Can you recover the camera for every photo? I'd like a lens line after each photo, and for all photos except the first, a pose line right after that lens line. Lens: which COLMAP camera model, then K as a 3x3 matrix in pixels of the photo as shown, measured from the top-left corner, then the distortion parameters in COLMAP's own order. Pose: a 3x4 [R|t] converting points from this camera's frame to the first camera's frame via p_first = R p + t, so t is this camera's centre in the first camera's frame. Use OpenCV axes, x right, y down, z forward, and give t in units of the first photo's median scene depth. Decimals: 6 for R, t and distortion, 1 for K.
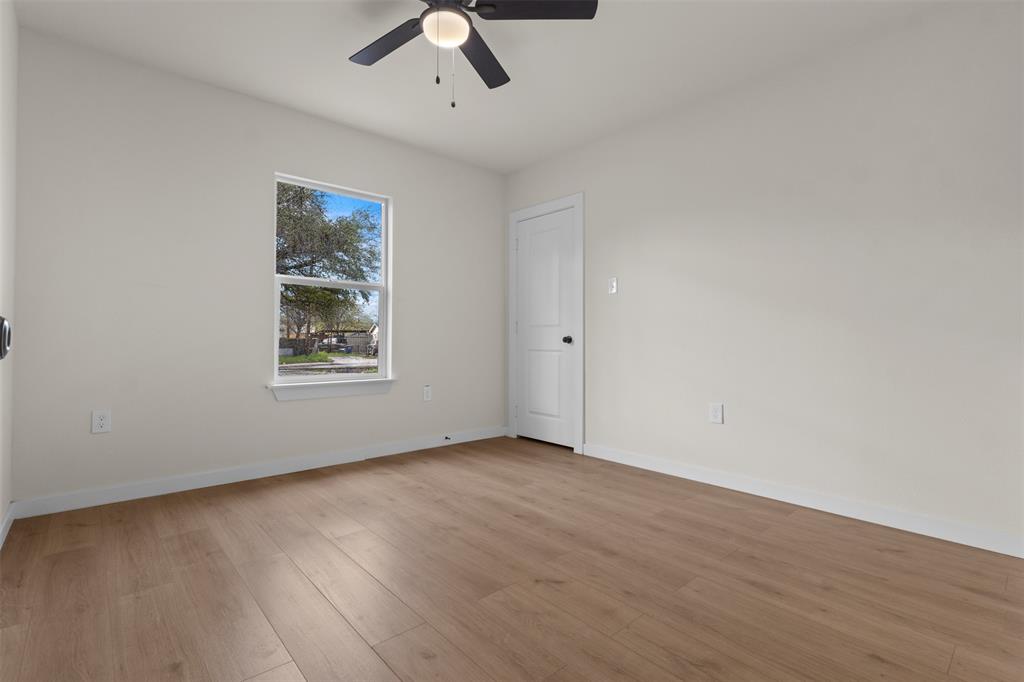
lens RADIAL K [[471.5, 0, 509.0], [0, 471.5, 341.8], [0, 0, 1]] dist [0.001211, -0.000995]
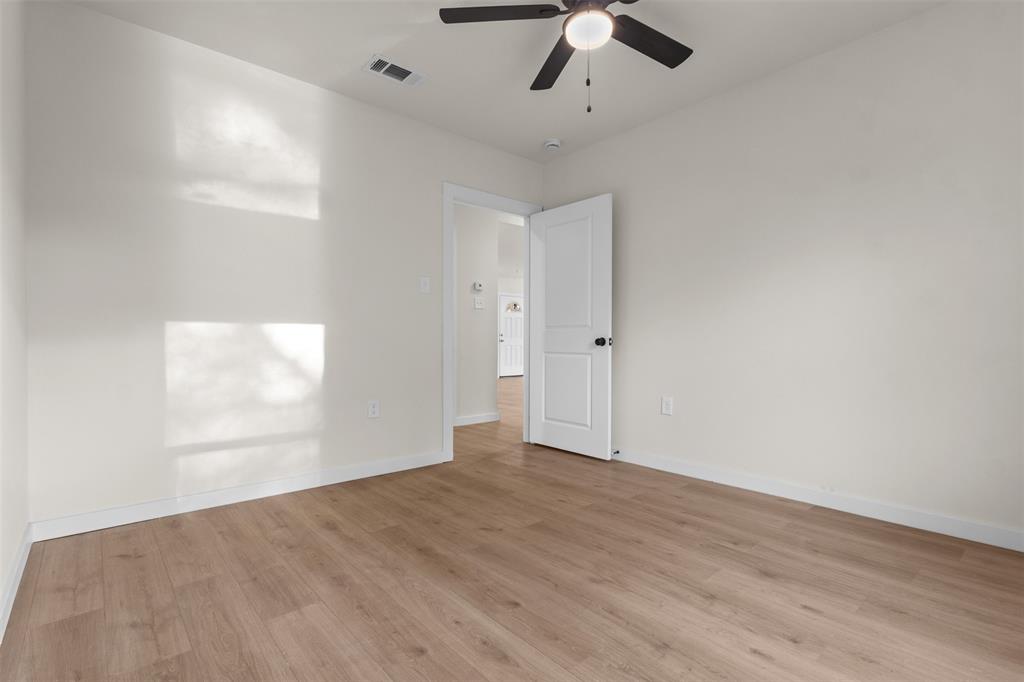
lens RADIAL K [[471.5, 0, 509.0], [0, 471.5, 341.8], [0, 0, 1]] dist [0.001211, -0.000995]
pose [[-0.999961, -0.007700, 0.004242, 0.029719], [-0.007705, 0.999970, -0.001212, -0.001582], [-0.004233, -0.001244, -0.999990, 1.930943]]
